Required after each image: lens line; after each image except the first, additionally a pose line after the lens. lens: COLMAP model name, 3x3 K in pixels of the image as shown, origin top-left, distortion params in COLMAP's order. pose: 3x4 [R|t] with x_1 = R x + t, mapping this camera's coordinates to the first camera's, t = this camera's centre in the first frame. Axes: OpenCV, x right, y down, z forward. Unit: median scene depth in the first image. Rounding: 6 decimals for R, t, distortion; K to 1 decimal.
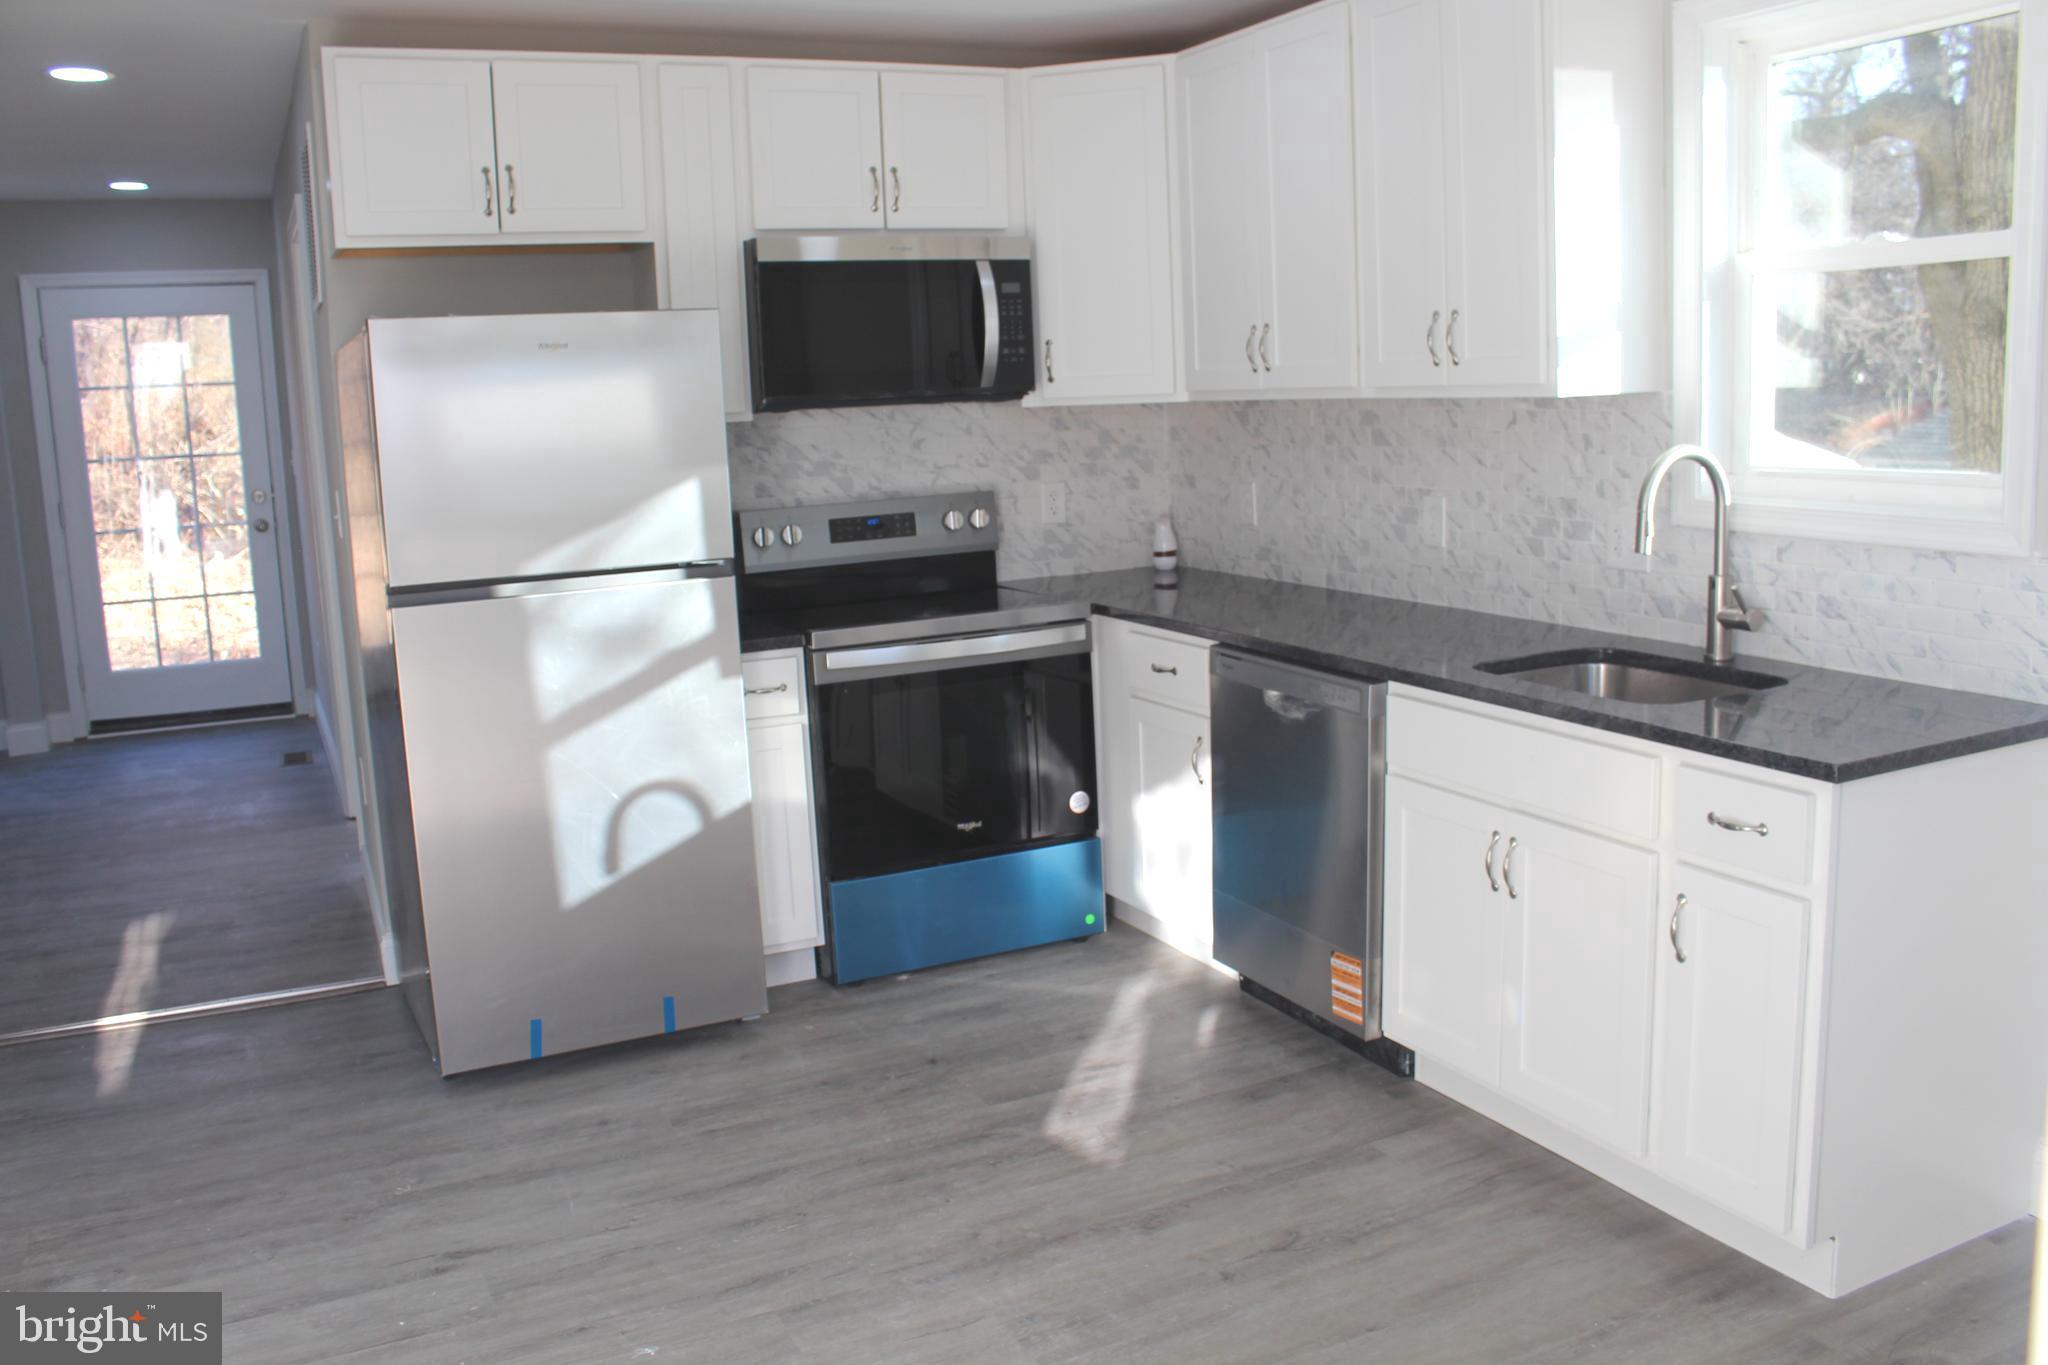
lens RADIAL K [[1684.7, 0, 1003.4], [0, 1684.7, 662.6], [0, 0, 1]] dist [-0.171283, 0.149751]
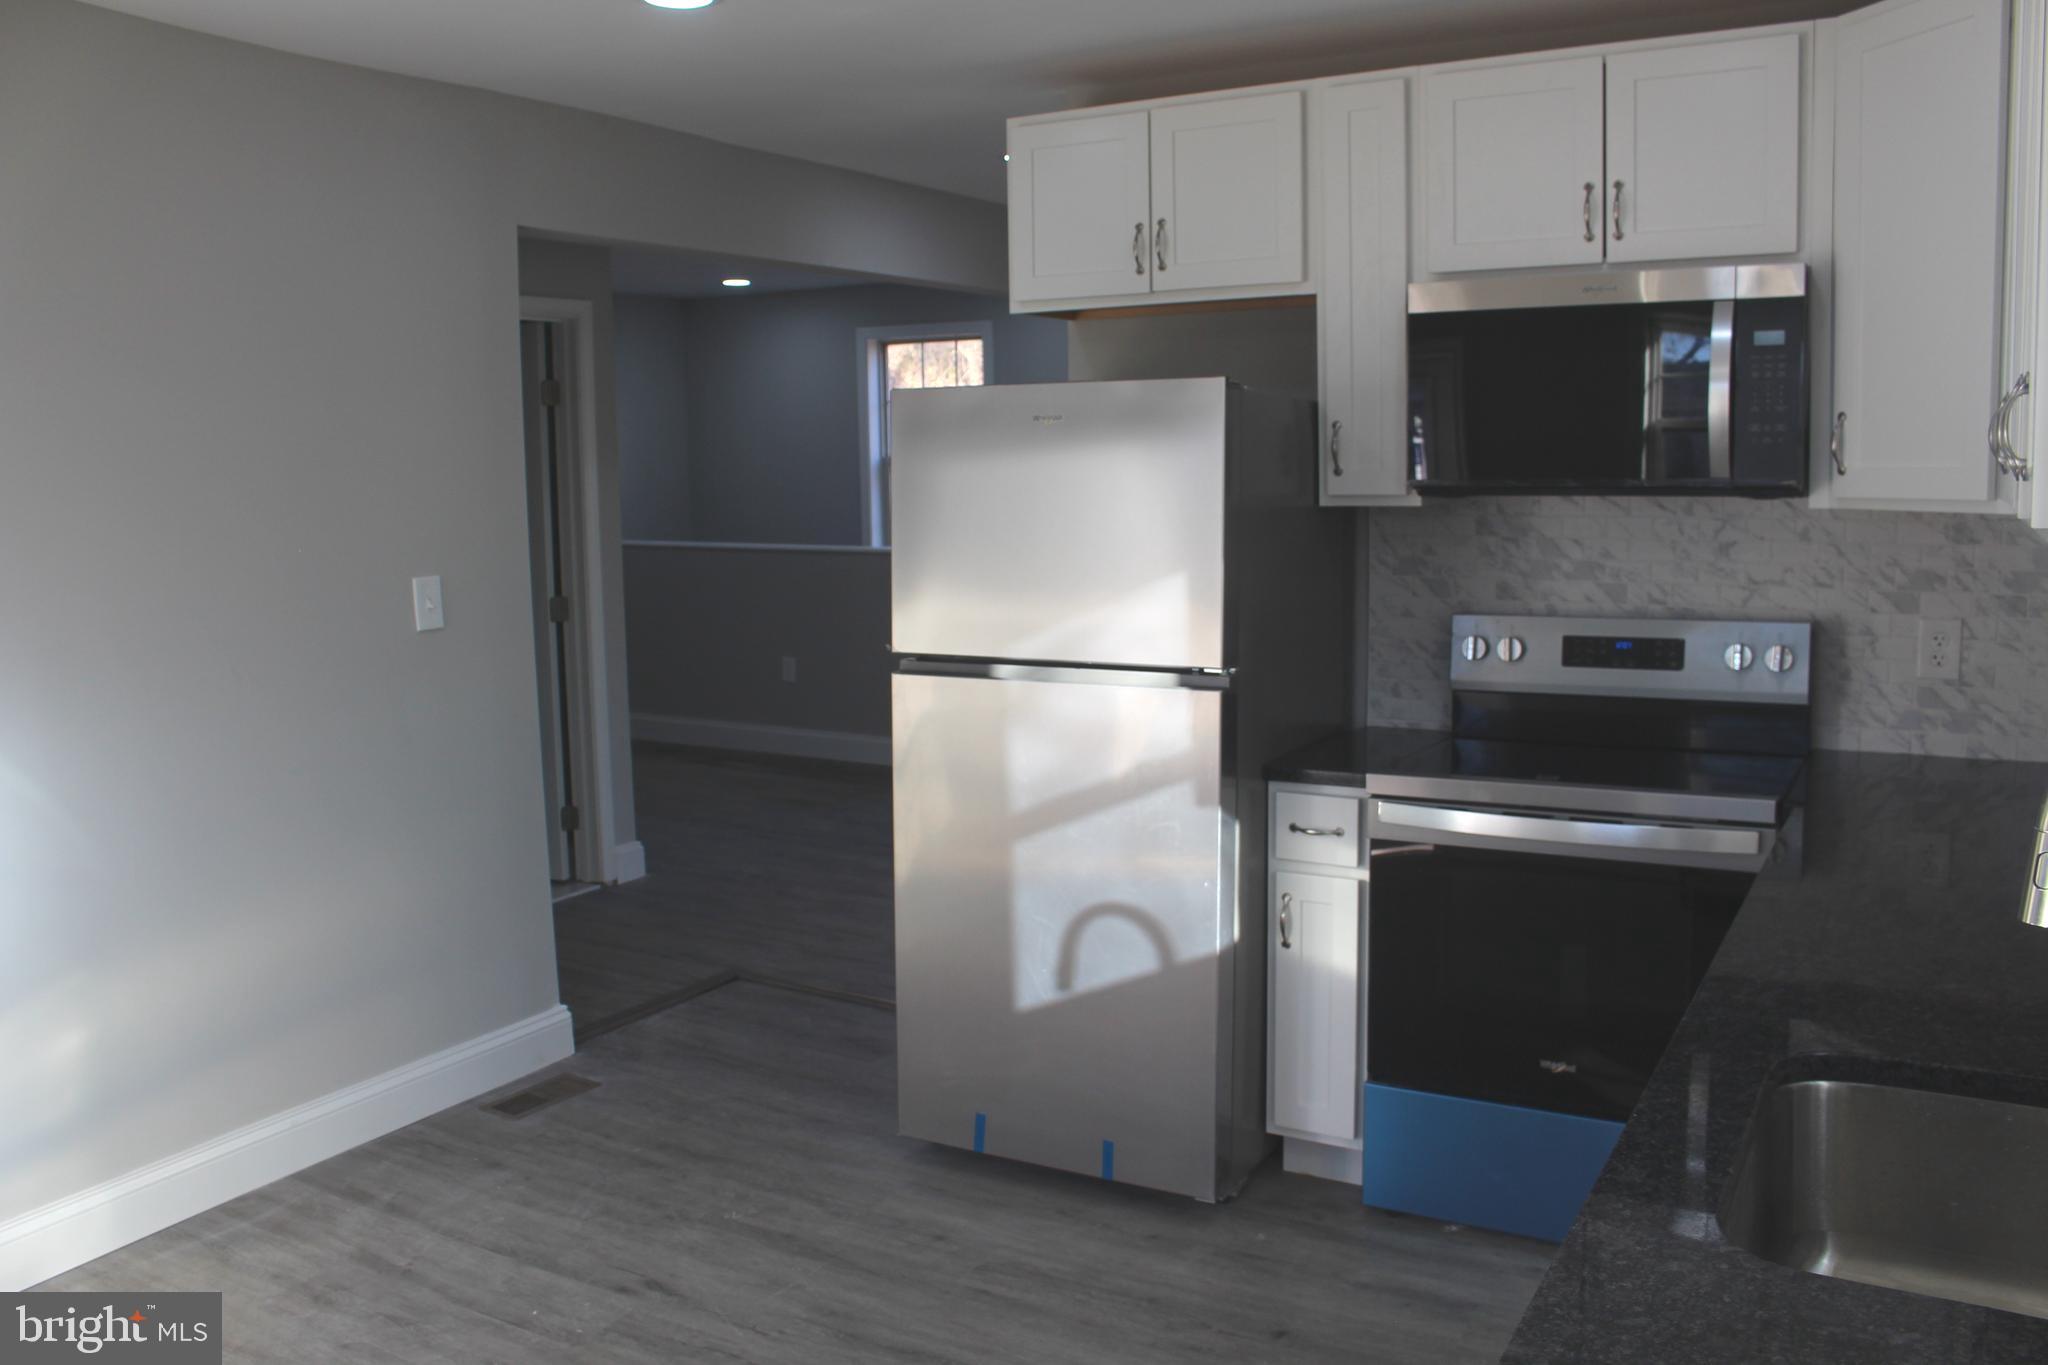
lens RADIAL K [[1684.7, 0, 1003.4], [0, 1684.7, 662.6], [0, 0, 1]] dist [-0.171283, 0.149751]
pose [[0.556576, 0.127705, -0.820923, 0.478342], [-0.138796, 0.988521, 0.059676, -0.102043], [0.819120, 0.080727, 0.567913, 0.428313]]
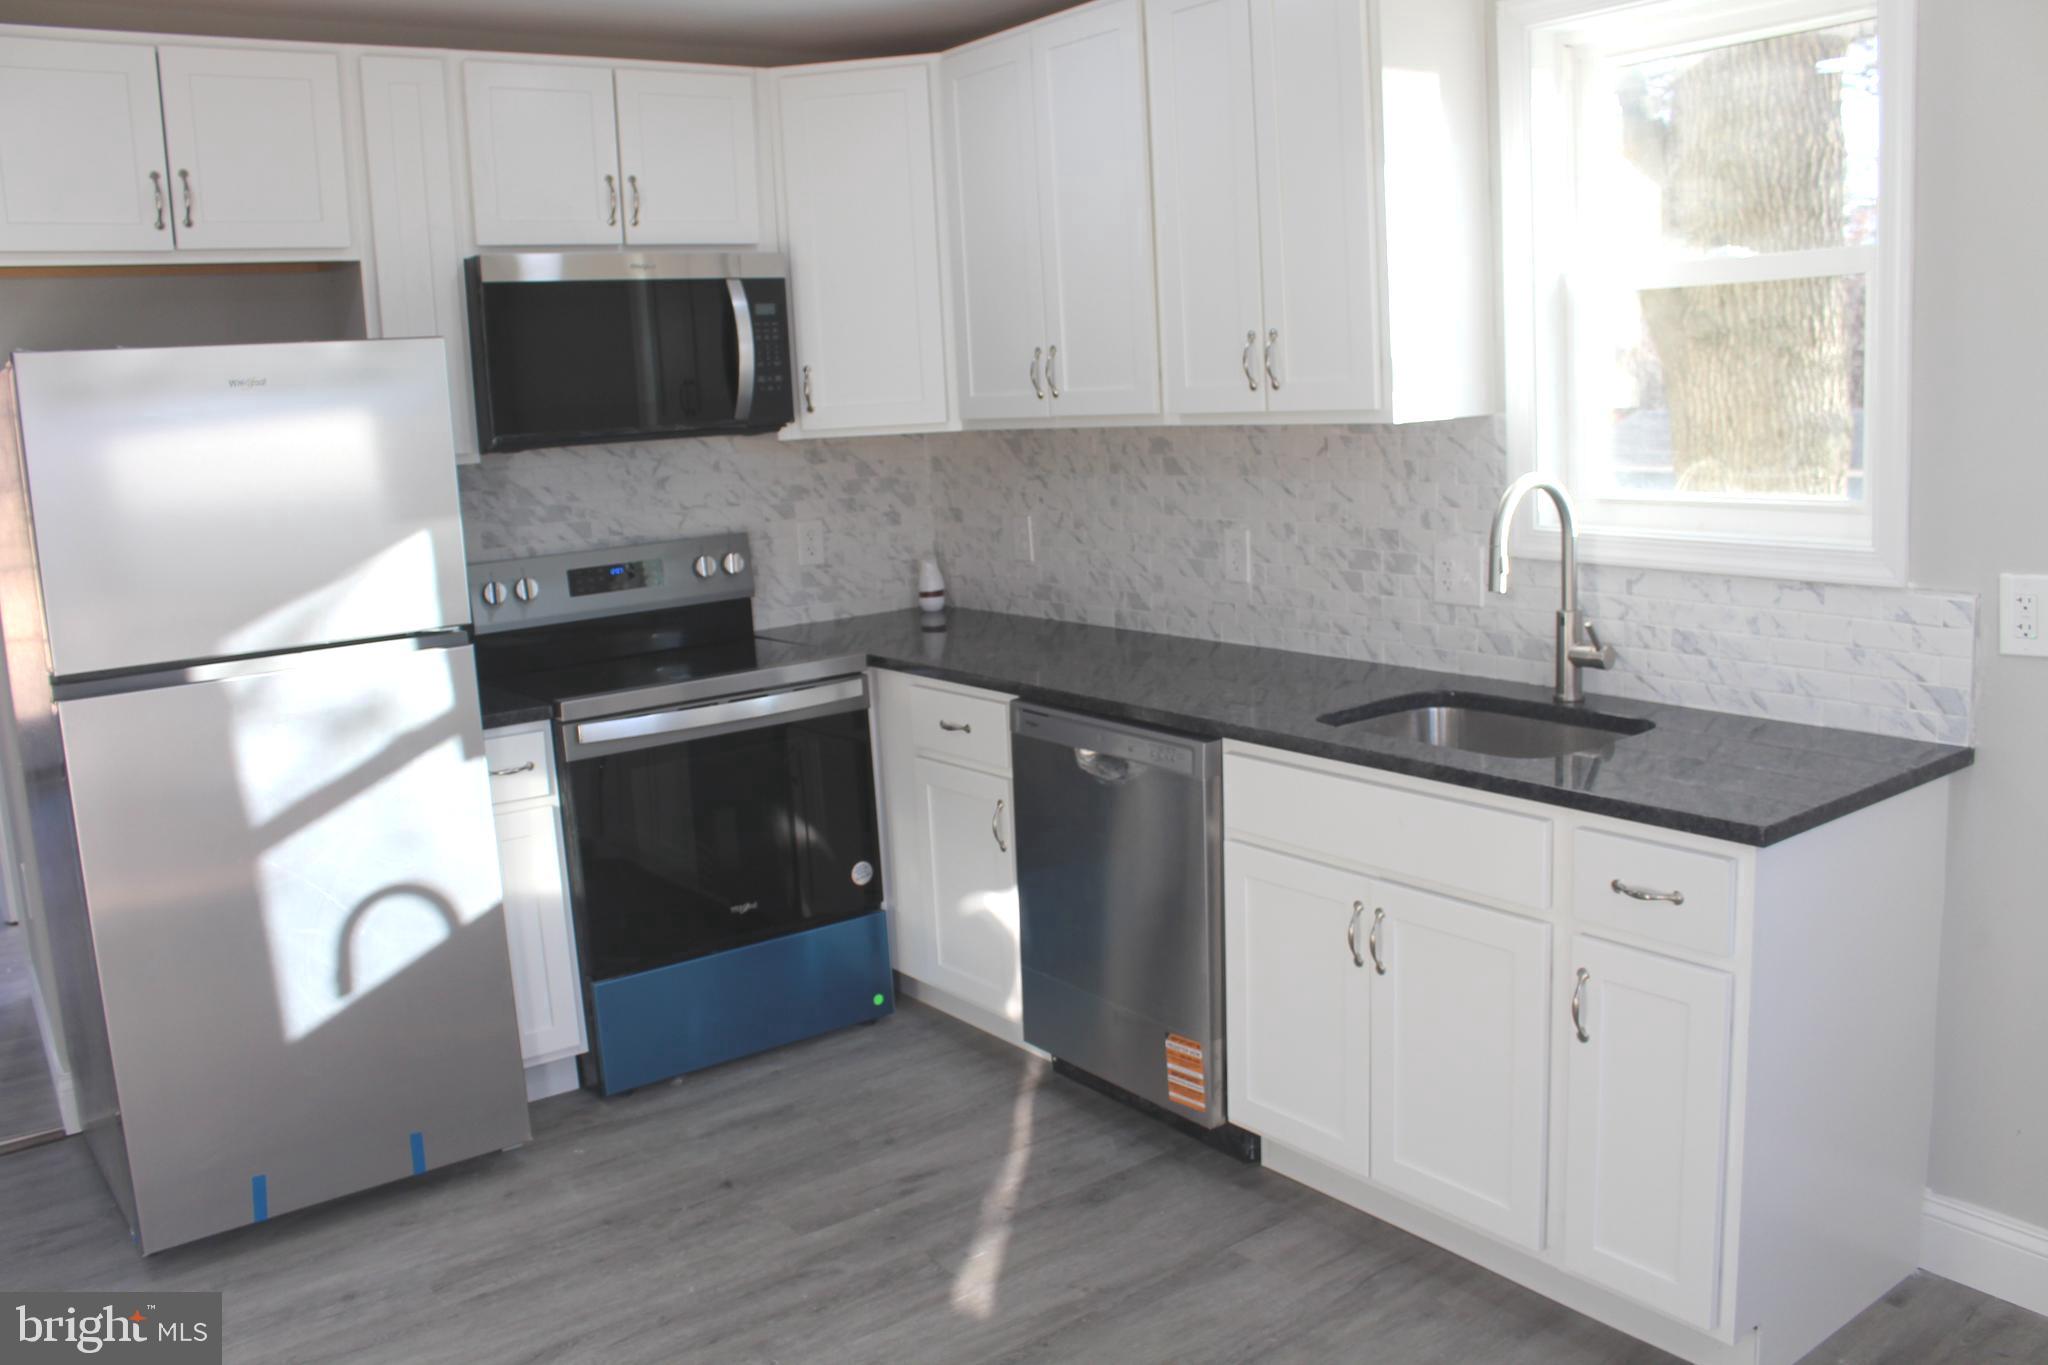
lens RADIAL K [[1684.7, 0, 1003.4], [0, 1684.7, 662.6], [0, 0, 1]] dist [-0.171283, 0.149751]
pose [[0.983204, -0.038305, 0.178443, -0.044105], [0.040080, 0.999176, -0.006353, -0.026211], [-0.178053, 0.013398, 0.983930, 0.107465]]
